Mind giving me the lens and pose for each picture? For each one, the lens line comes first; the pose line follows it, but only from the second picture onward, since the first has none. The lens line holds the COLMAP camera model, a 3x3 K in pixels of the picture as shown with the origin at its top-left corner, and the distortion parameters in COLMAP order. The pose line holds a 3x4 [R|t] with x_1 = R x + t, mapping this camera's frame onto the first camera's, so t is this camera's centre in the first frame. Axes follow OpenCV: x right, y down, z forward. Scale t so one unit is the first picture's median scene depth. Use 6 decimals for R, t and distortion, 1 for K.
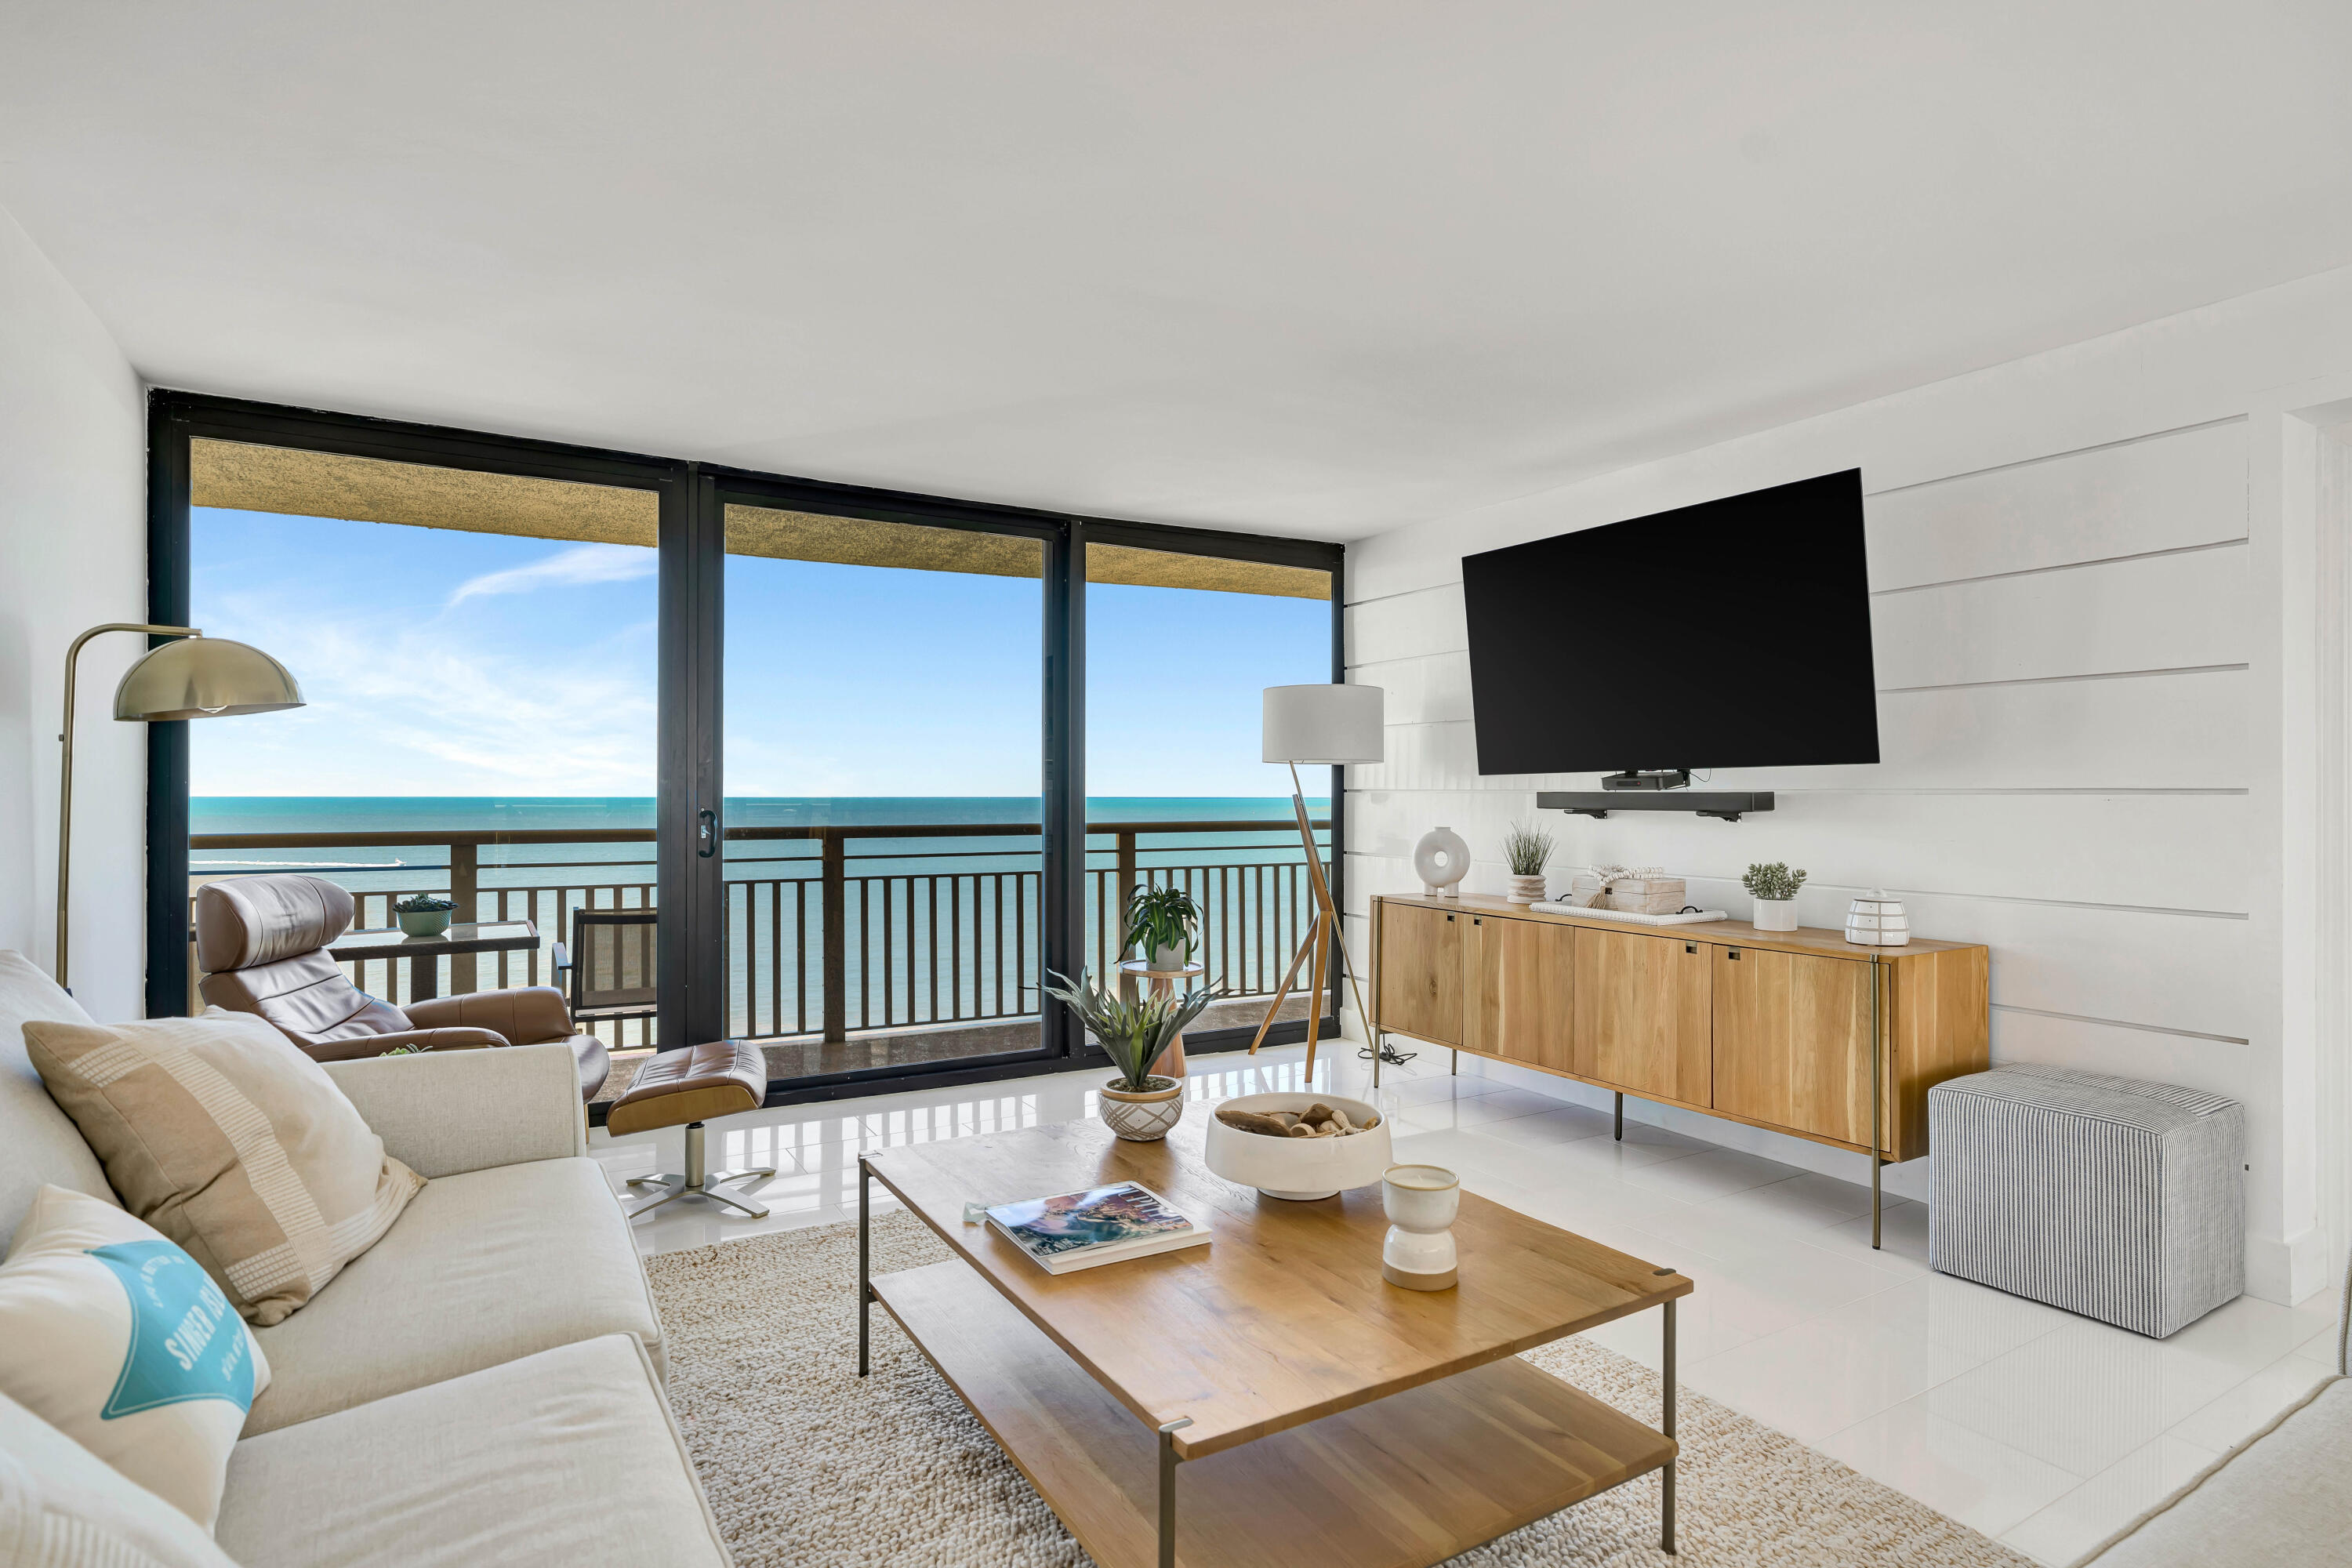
lens RADIAL K [[1208.1, 0, 1197.9], [0, 1208.1, 788.7], [0, 0, 1]] dist [0.013601, -0.000051]
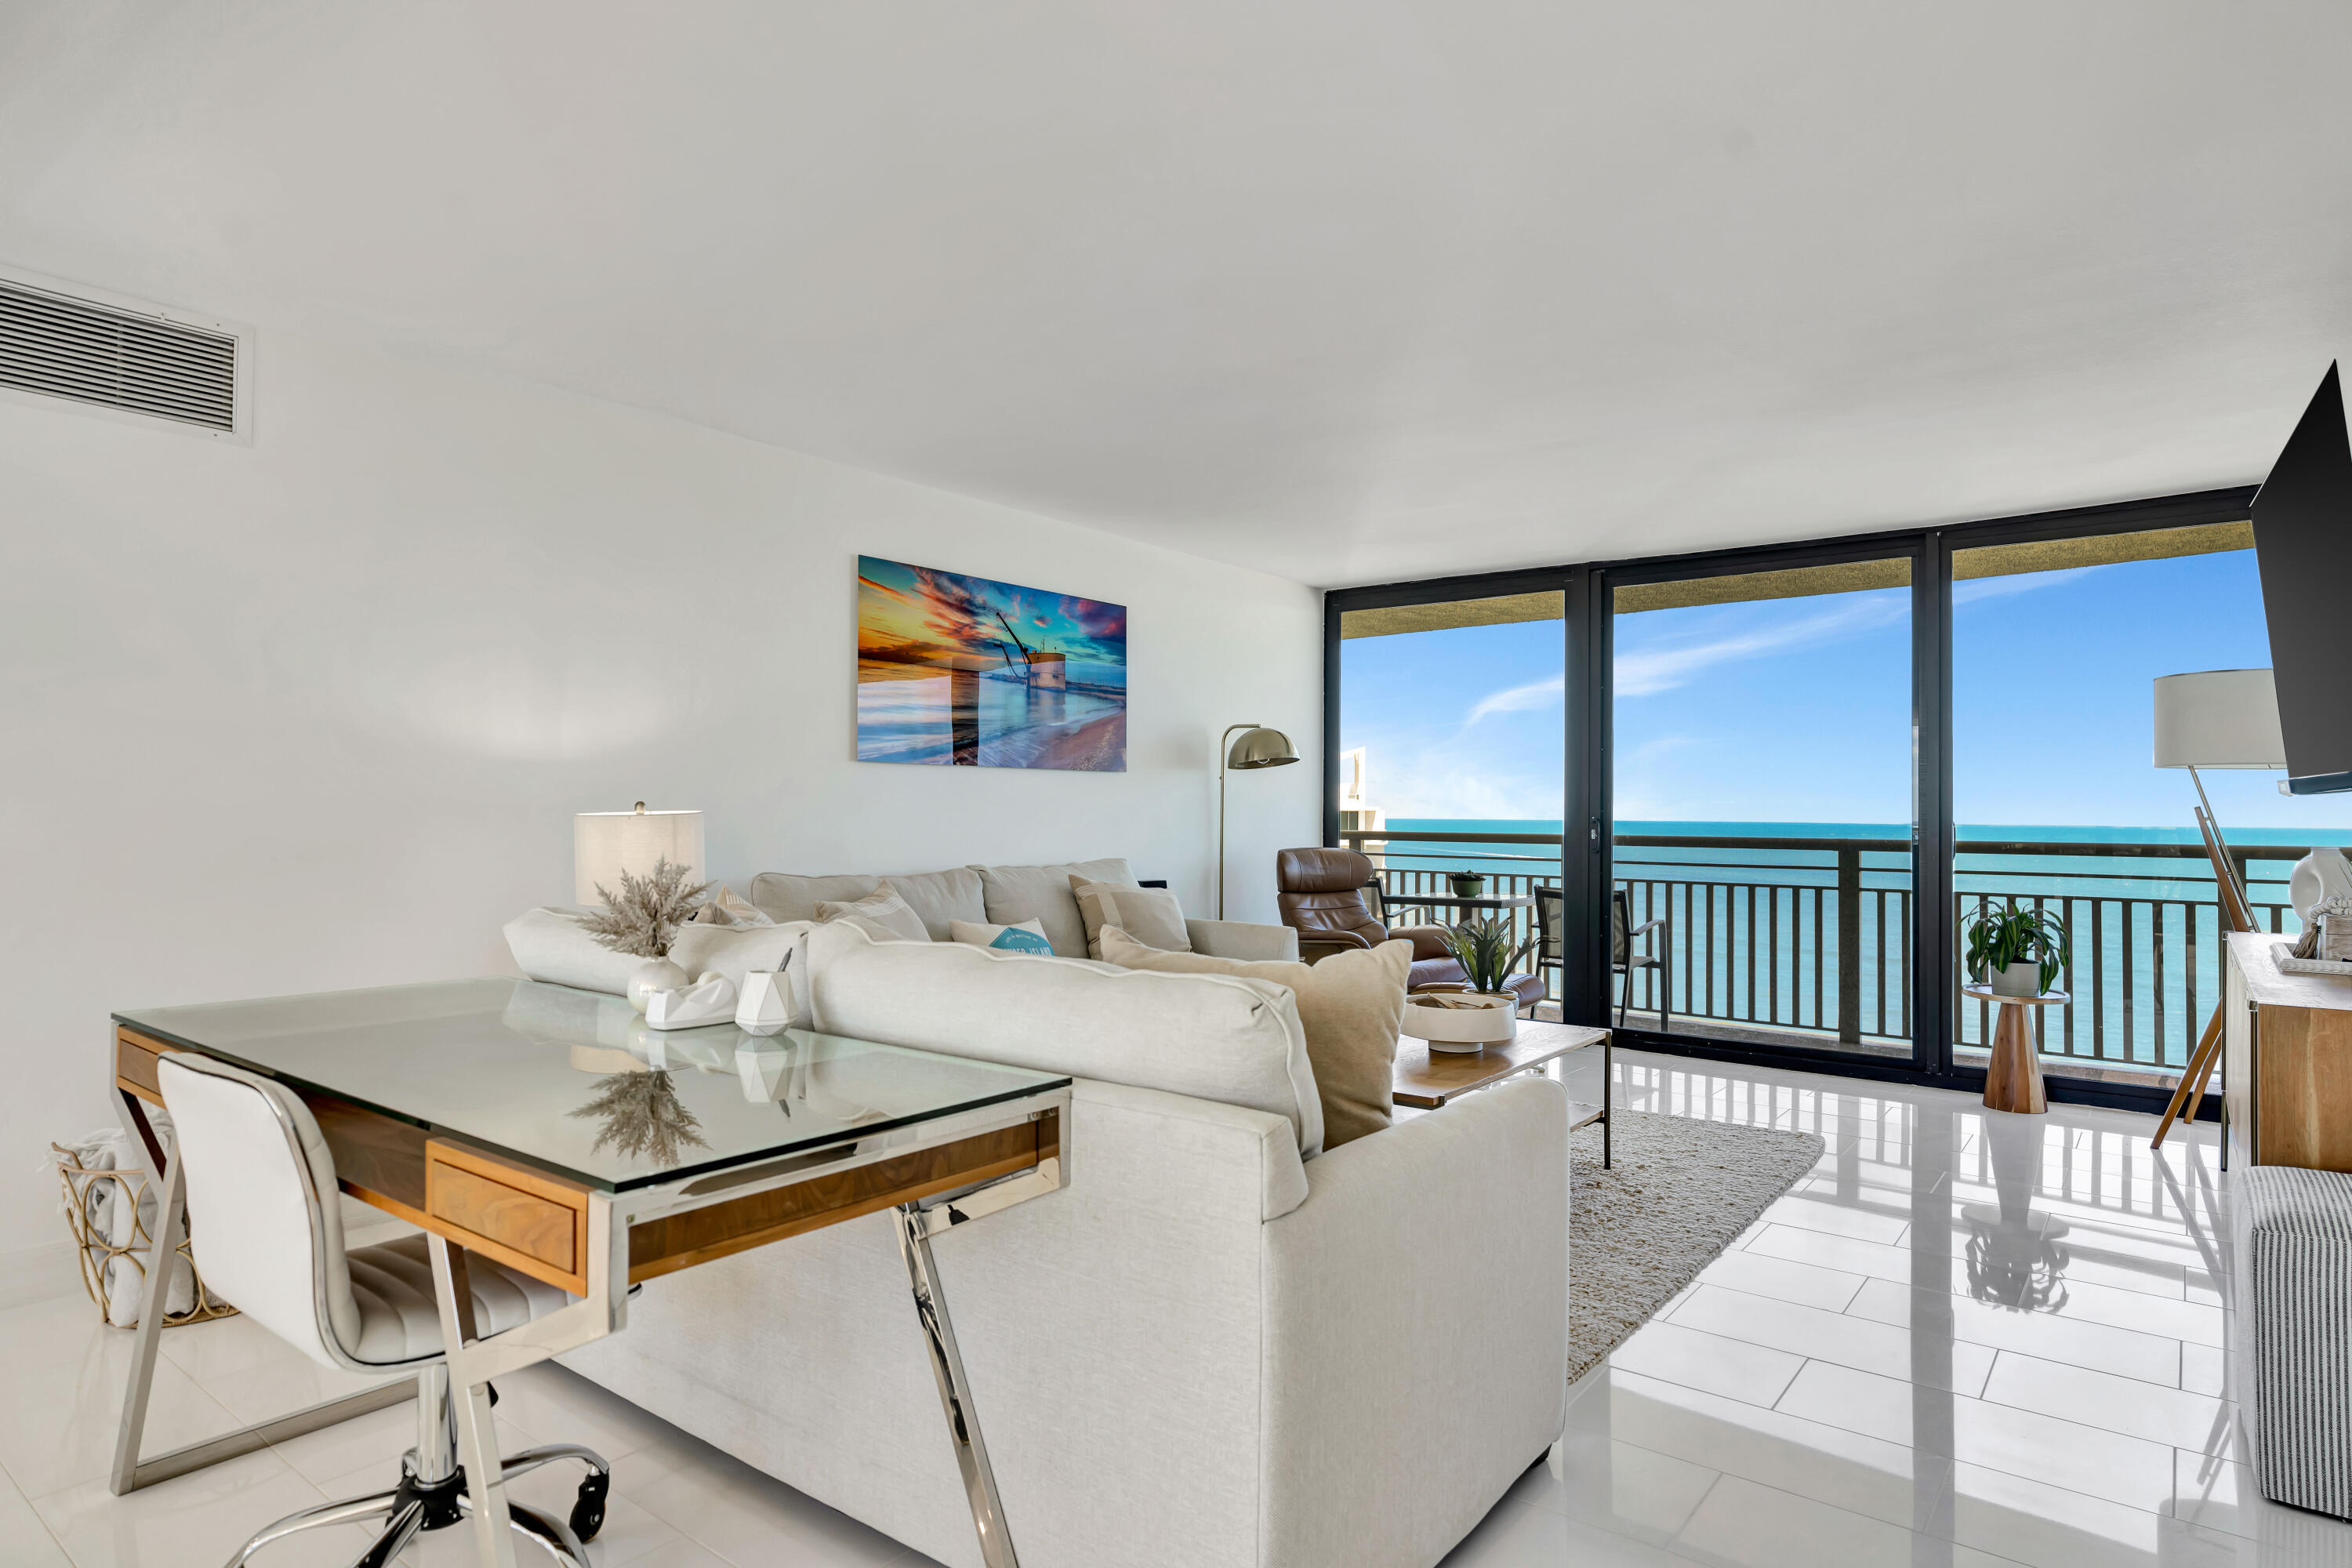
lens RADIAL K [[1253.9, 0, 1161.5], [0, 1253.9, 764.9], [0, 0, 1]] dist [-0.020727, 0.000001]
pose [[0.339441, -0.022574, -0.940356, 0.792675], [-0.007729, 0.999611, -0.026787, -0.001357], [0.940596, 0.016360, 0.339135, 0.081616]]
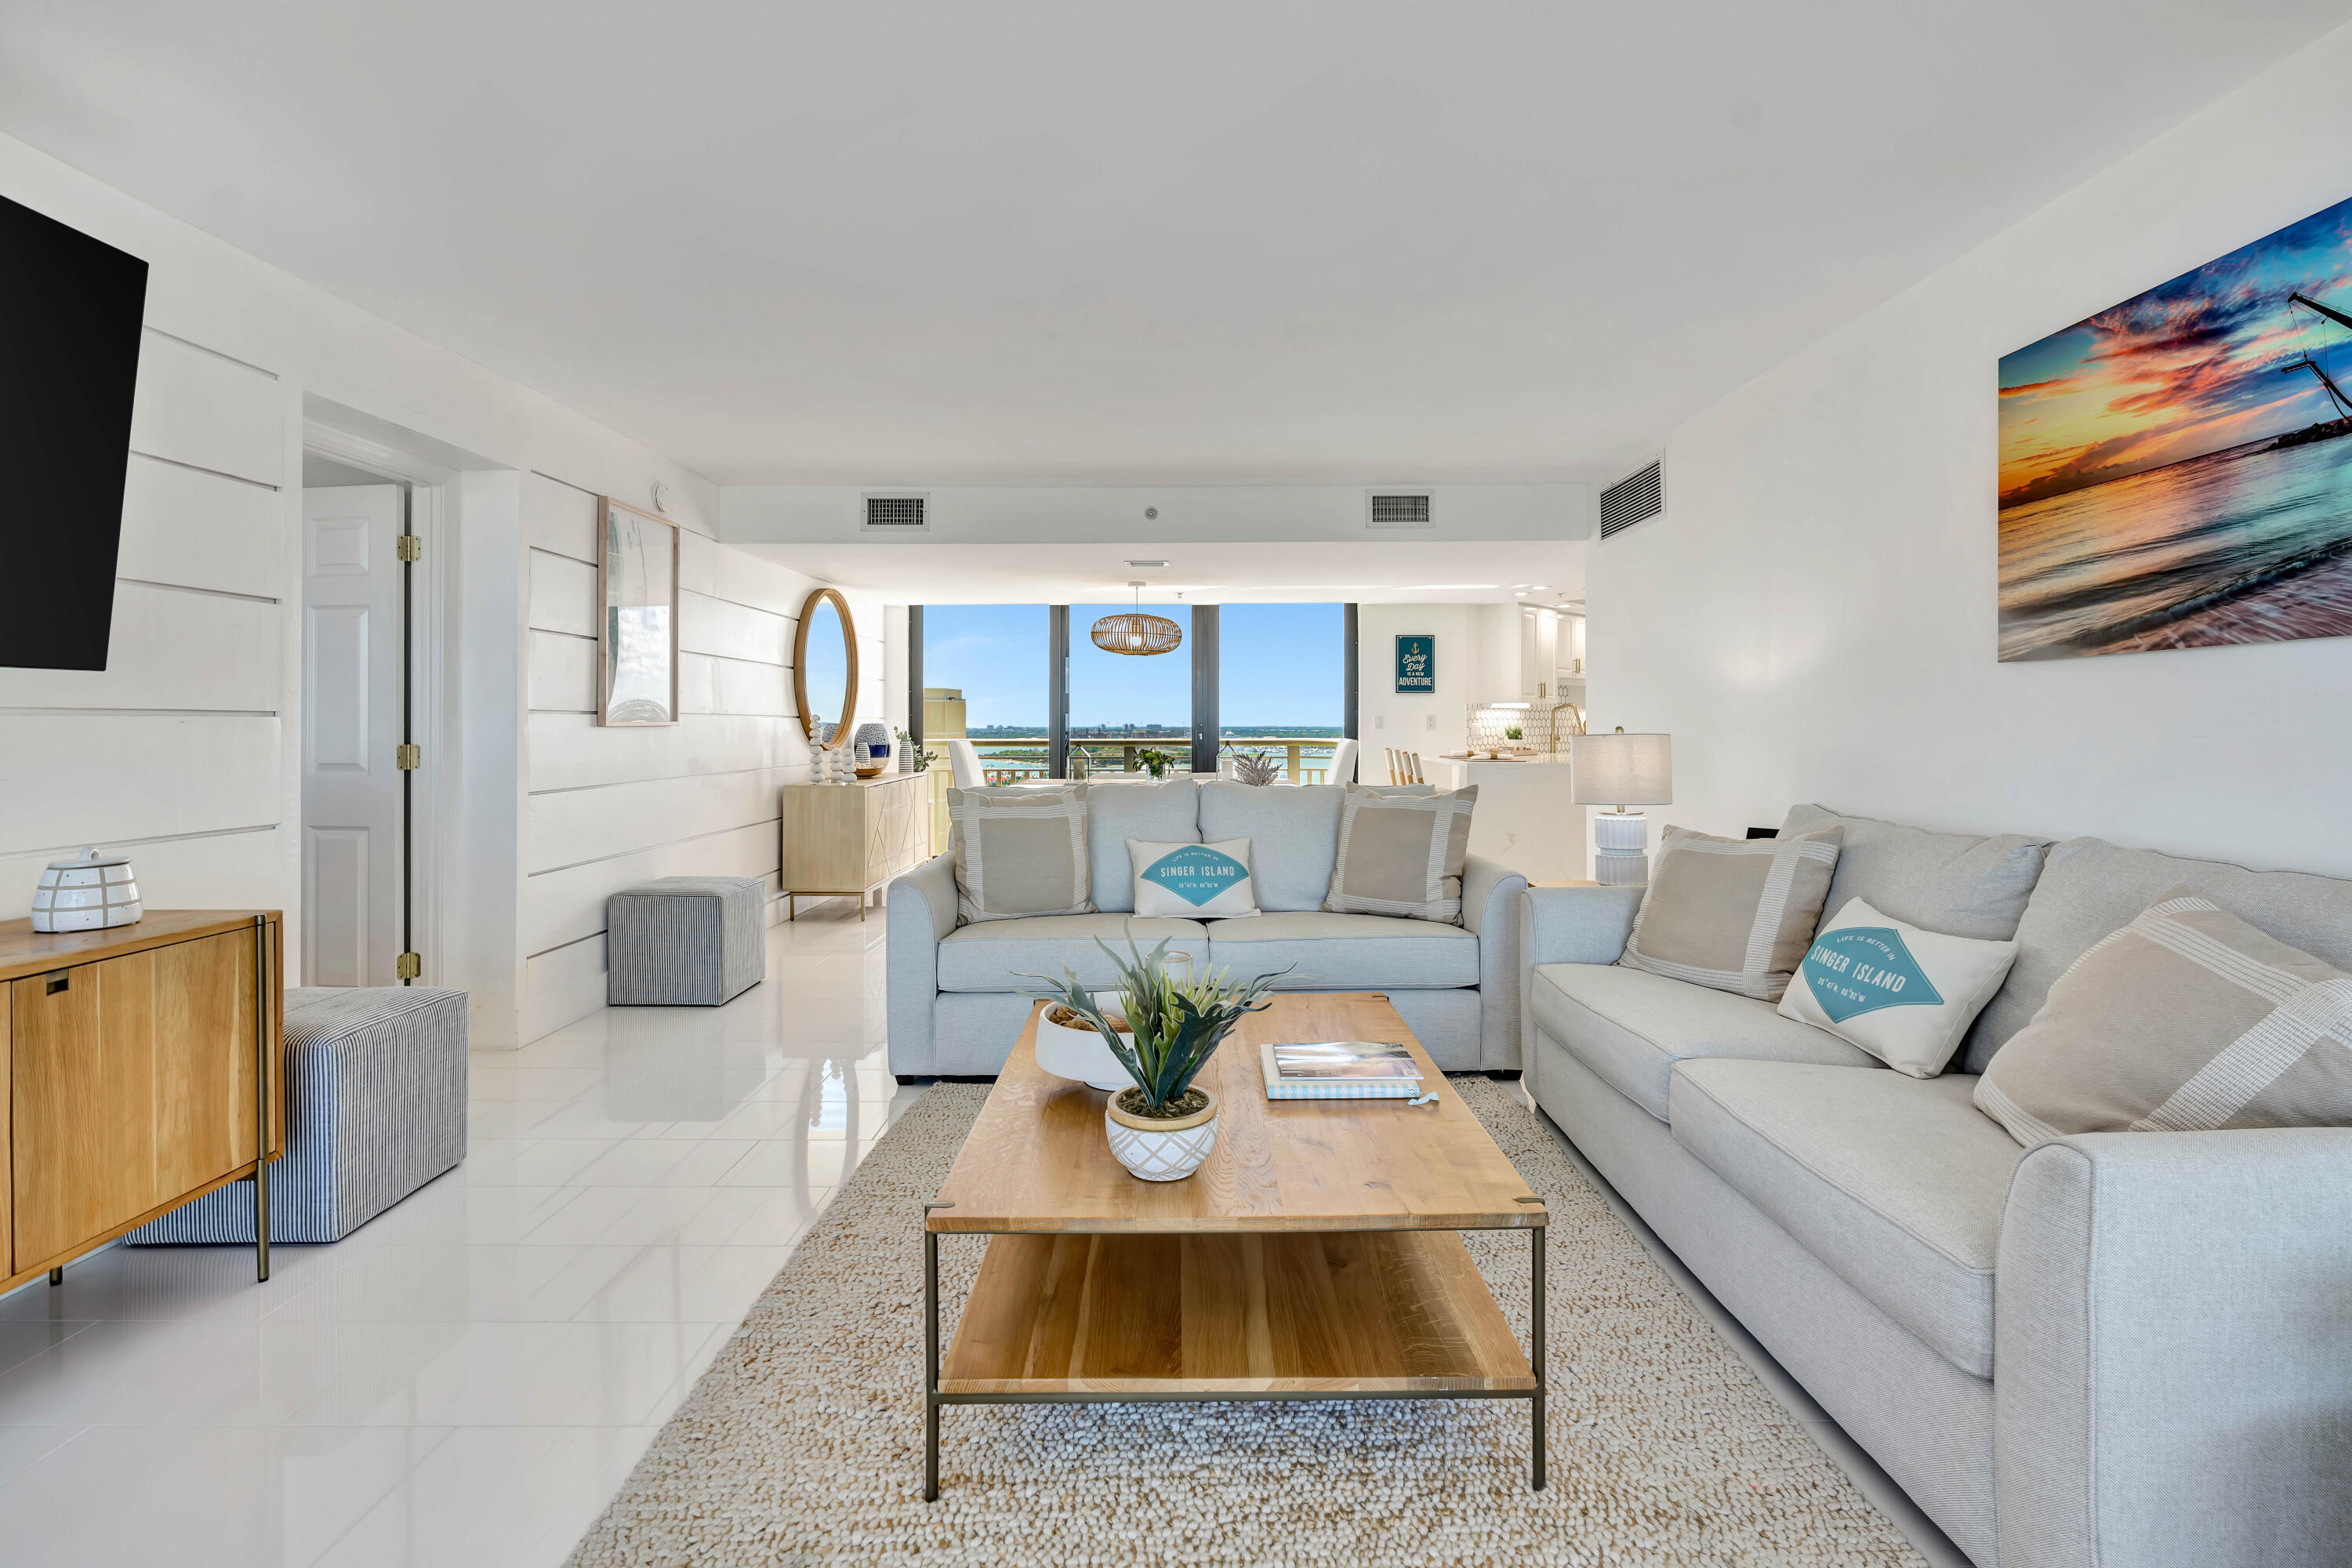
lens RADIAL K [[1058.0, 0, 1261.2], [0, 1058.0, 728.6], [0, 0, 1]] dist [-0.005130, 0.000517]
pose [[-0.889851, -0.002410, 0.456245, -0.261560], [-0.000856, 0.999993, 0.003612, 0.008942], [-0.456251, 0.002824, -0.889847, 1.006622]]
